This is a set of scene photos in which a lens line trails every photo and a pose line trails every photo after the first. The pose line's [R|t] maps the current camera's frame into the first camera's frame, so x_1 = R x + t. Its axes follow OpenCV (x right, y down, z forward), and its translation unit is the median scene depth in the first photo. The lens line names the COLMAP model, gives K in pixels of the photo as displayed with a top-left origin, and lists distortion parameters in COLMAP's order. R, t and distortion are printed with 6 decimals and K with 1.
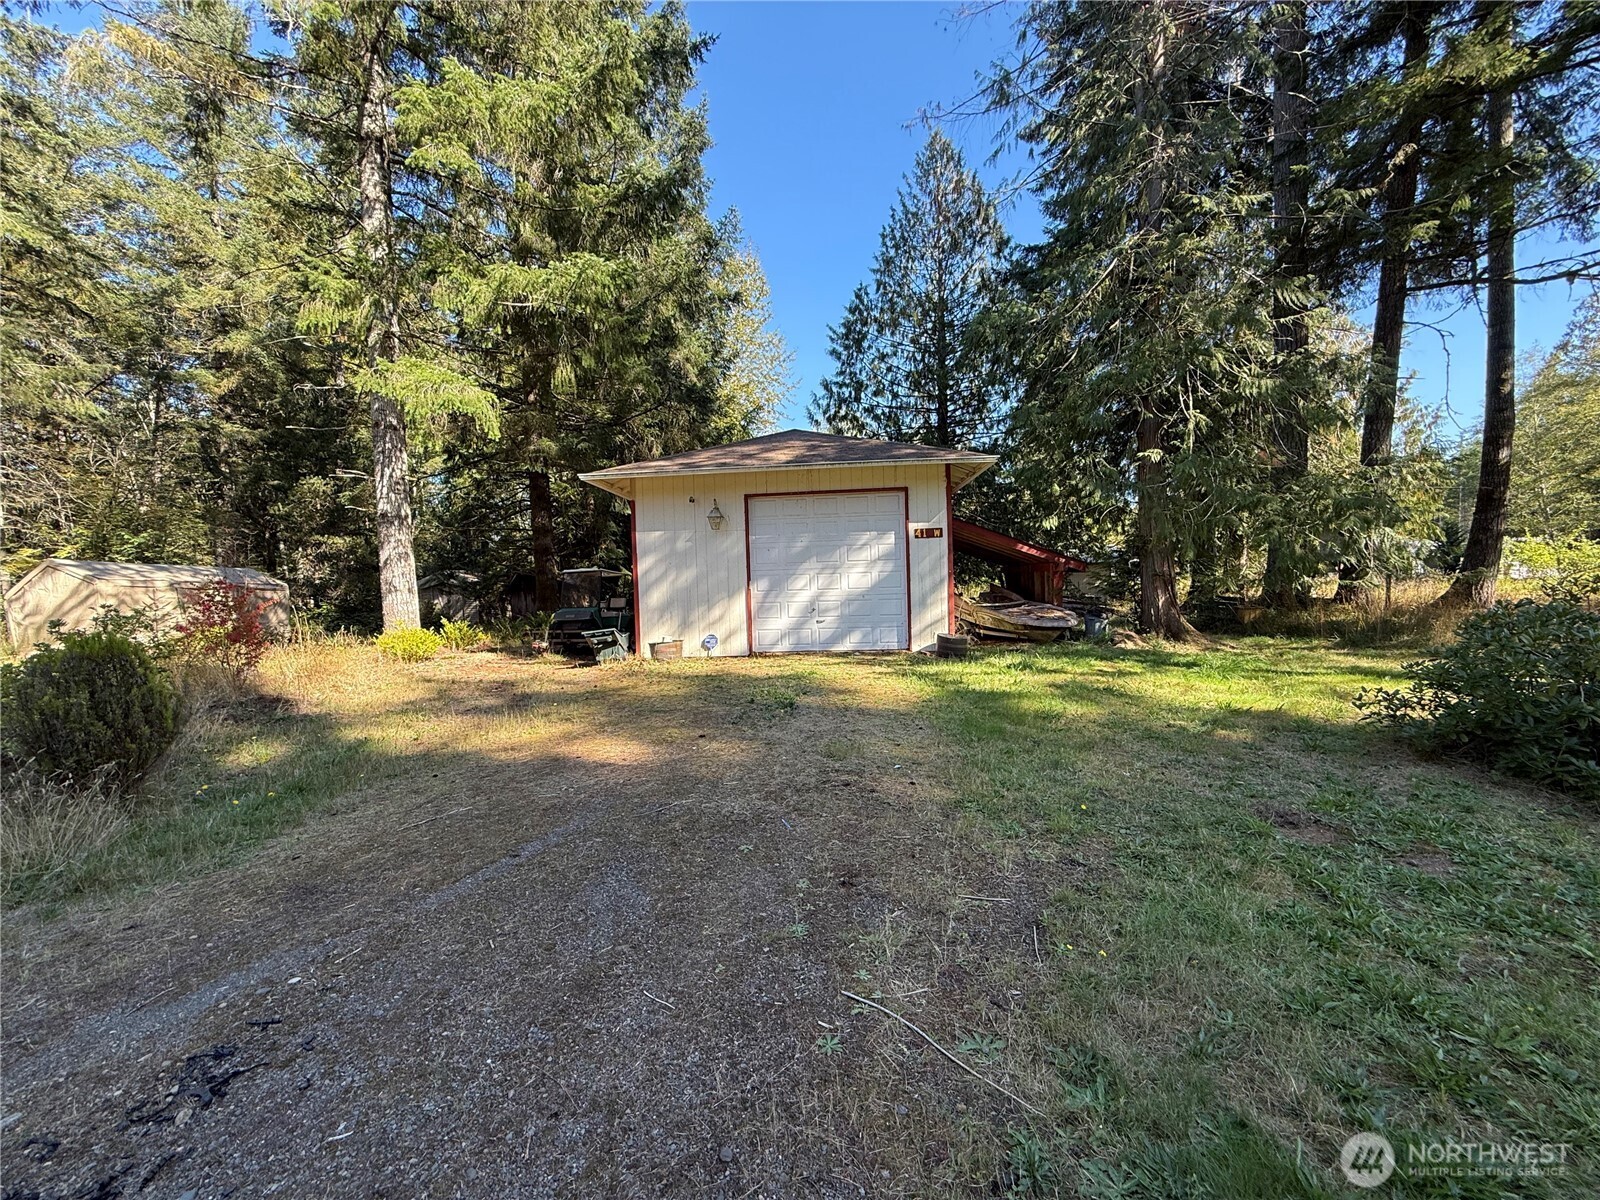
lens RADIAL K [[632.2, 0, 794.2], [0, 632.2, 599.7], [0, 0, 1]] dist [0.000002, 0.000220]
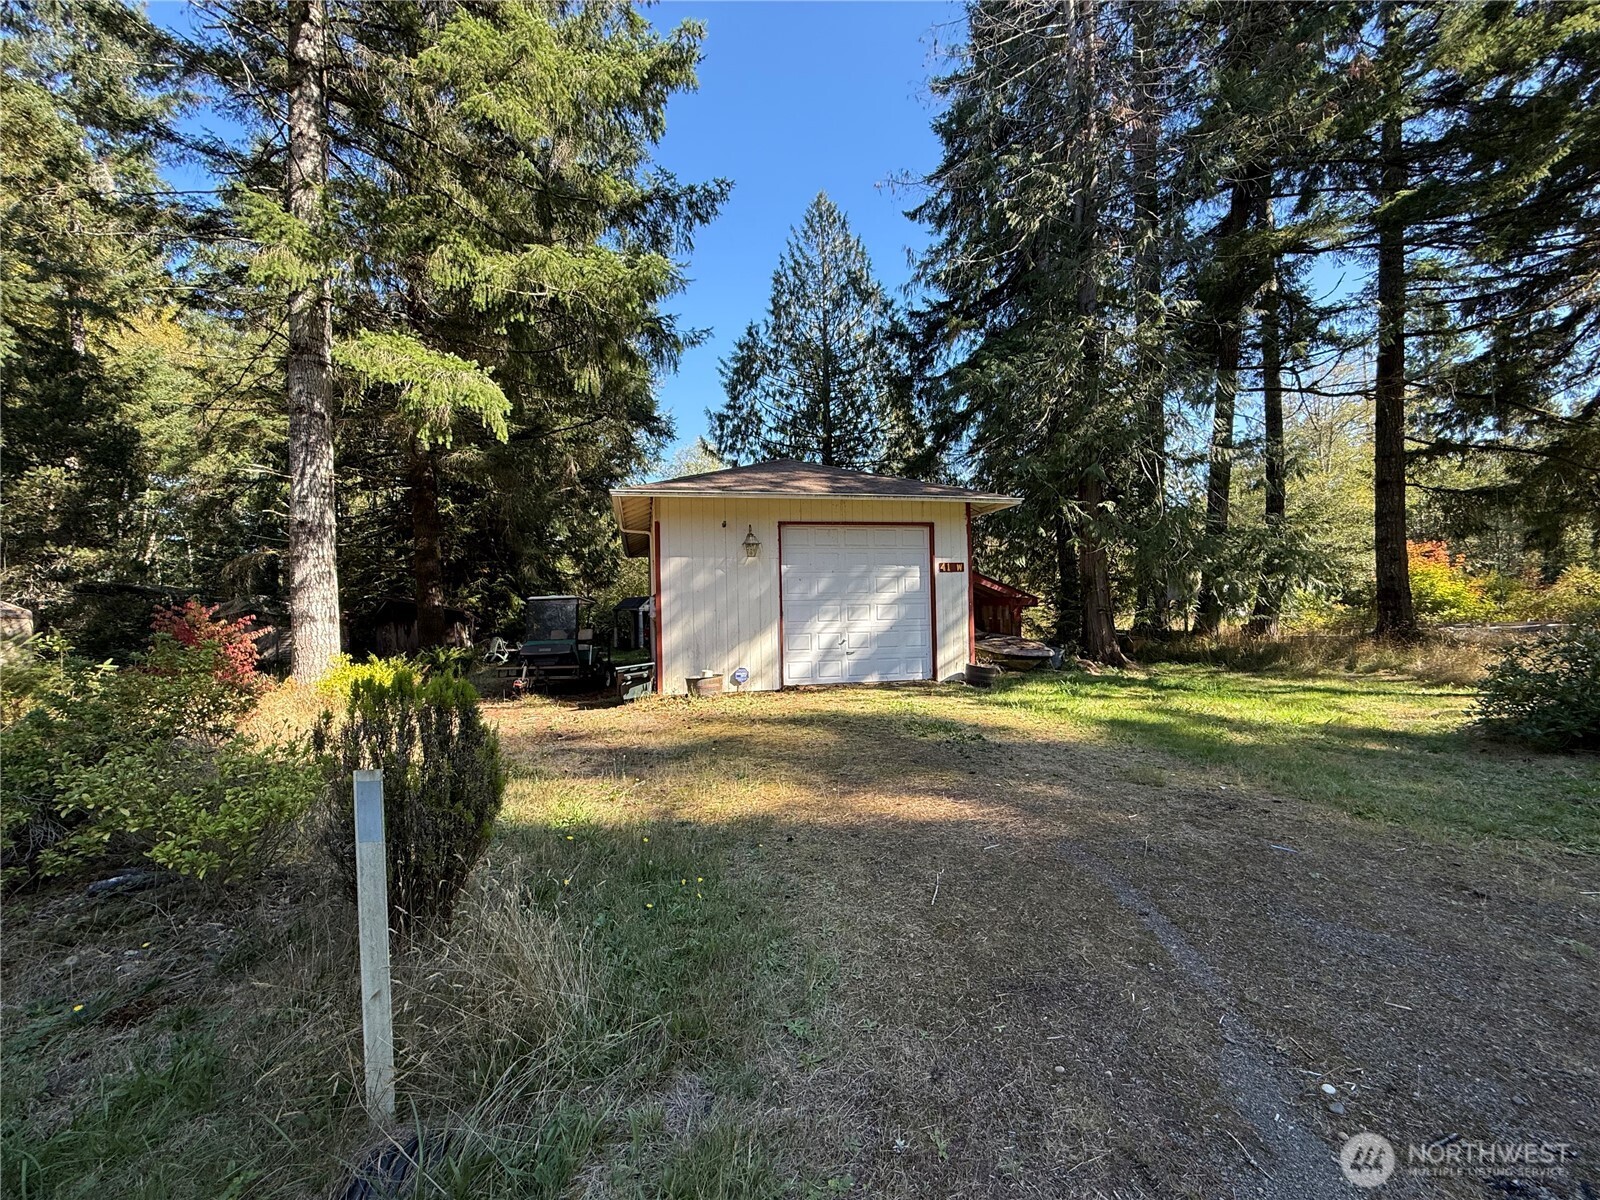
lens RADIAL K [[632.2, 0, 794.2], [0, 632.2, 599.7], [0, 0, 1]] dist [0.000002, 0.000220]
pose [[0.955752, 0.015989, 0.293739, -0.295414], [-0.000644, 0.998633, -0.052262, 0.002634], [-0.294173, 0.049760, 0.954456, 0.068249]]
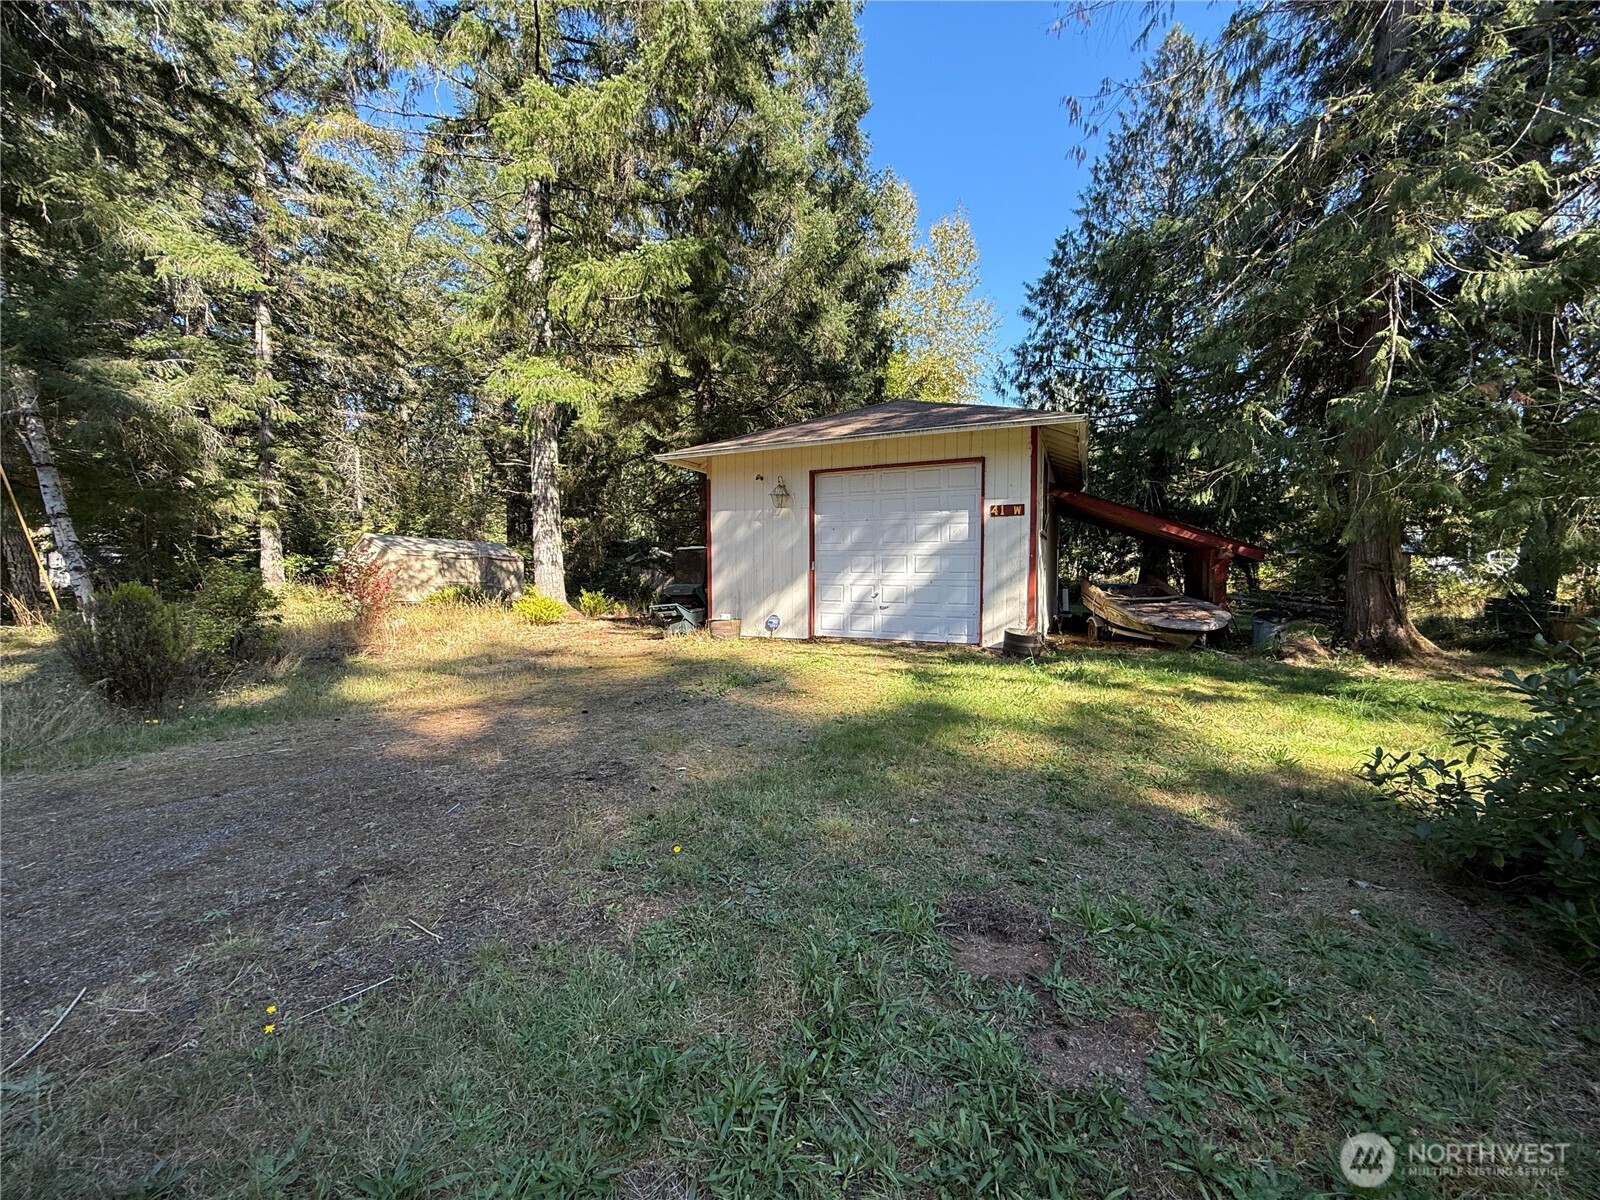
lens RADIAL K [[632.2, 0, 794.2], [0, 632.2, 599.7], [0, 0, 1]] dist [0.000002, 0.000220]
pose [[0.933117, 0.046389, -0.356569, 0.217953], [-0.037003, 0.998767, 0.033103, -0.002240], [0.357665, -0.017695, 0.933682, 0.084223]]
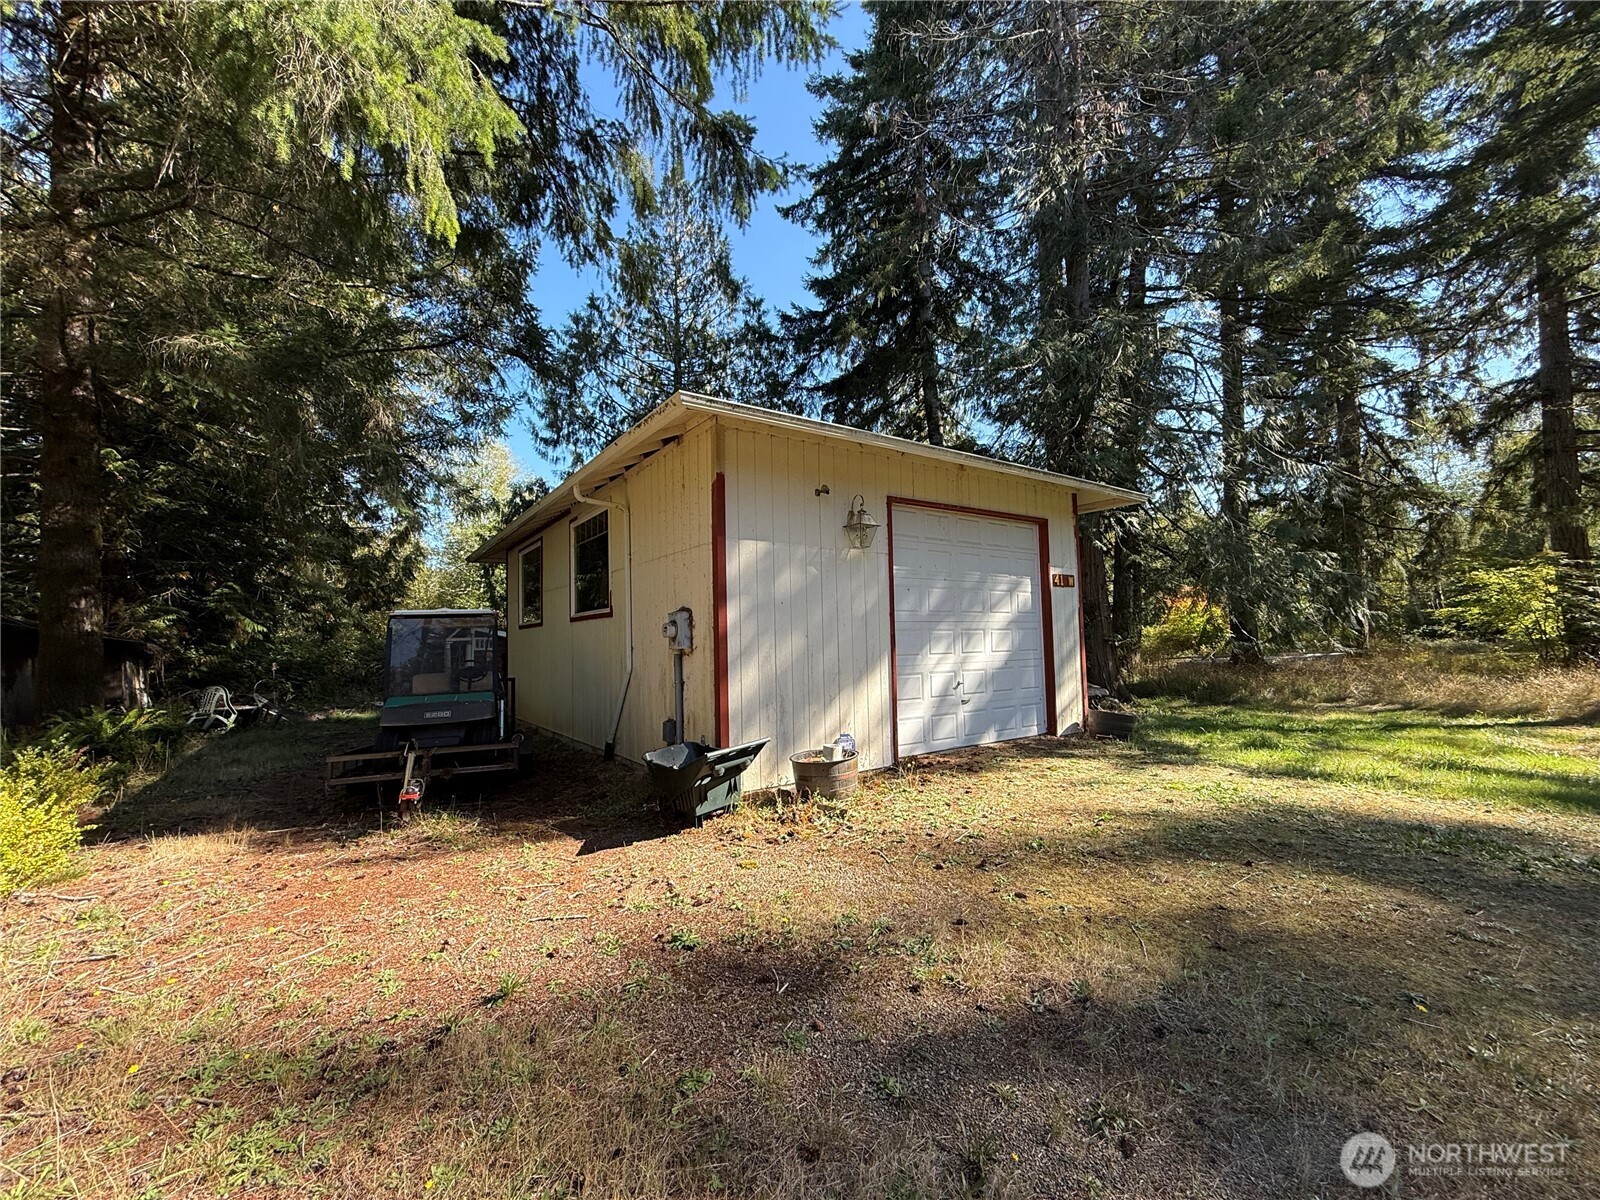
lens RADIAL K [[635.7, 0, 792.2], [0, 635.7, 602.5], [0, 0, 1]] dist [0.003162, 0.000251]
pose [[0.780214, 0.054718, 0.623115, -0.462795], [0.012648, 0.994583, -0.103175, -0.001392], [-0.625385, 0.088379, 0.775296, 0.517214]]
